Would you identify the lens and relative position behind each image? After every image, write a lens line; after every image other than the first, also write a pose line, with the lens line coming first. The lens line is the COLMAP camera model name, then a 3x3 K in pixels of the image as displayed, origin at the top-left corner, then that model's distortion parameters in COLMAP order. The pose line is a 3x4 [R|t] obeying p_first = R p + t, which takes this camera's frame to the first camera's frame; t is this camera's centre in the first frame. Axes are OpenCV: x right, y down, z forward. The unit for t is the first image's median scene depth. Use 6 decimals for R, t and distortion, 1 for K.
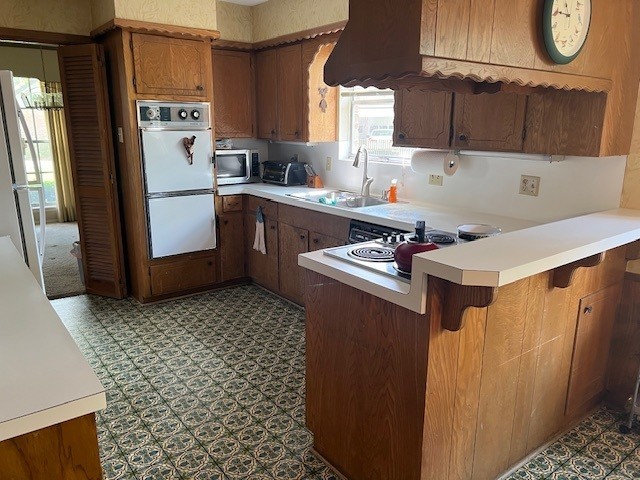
lens RADIAL K [[484.5, 0, 317.7], [0, 484.5, 239.5], [0, 0, 1]] dist [0.008785, 0.000618]
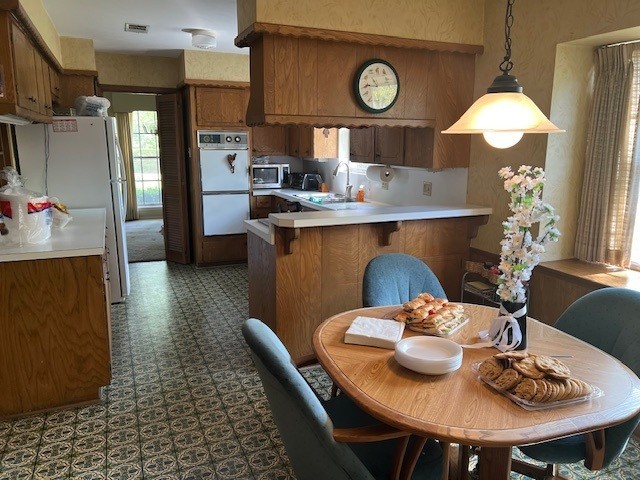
lens RADIAL K [[484.5, 0, 326.6], [0, 484.5, 241.2], [0, 0, 1]] dist [0.008785, 0.000618]
pose [[0.972088, 0.046996, -0.229860, 0.379451], [-0.055230, 0.998037, -0.029518, 0.081328], [0.228022, 0.041390, 0.972776, -0.365128]]
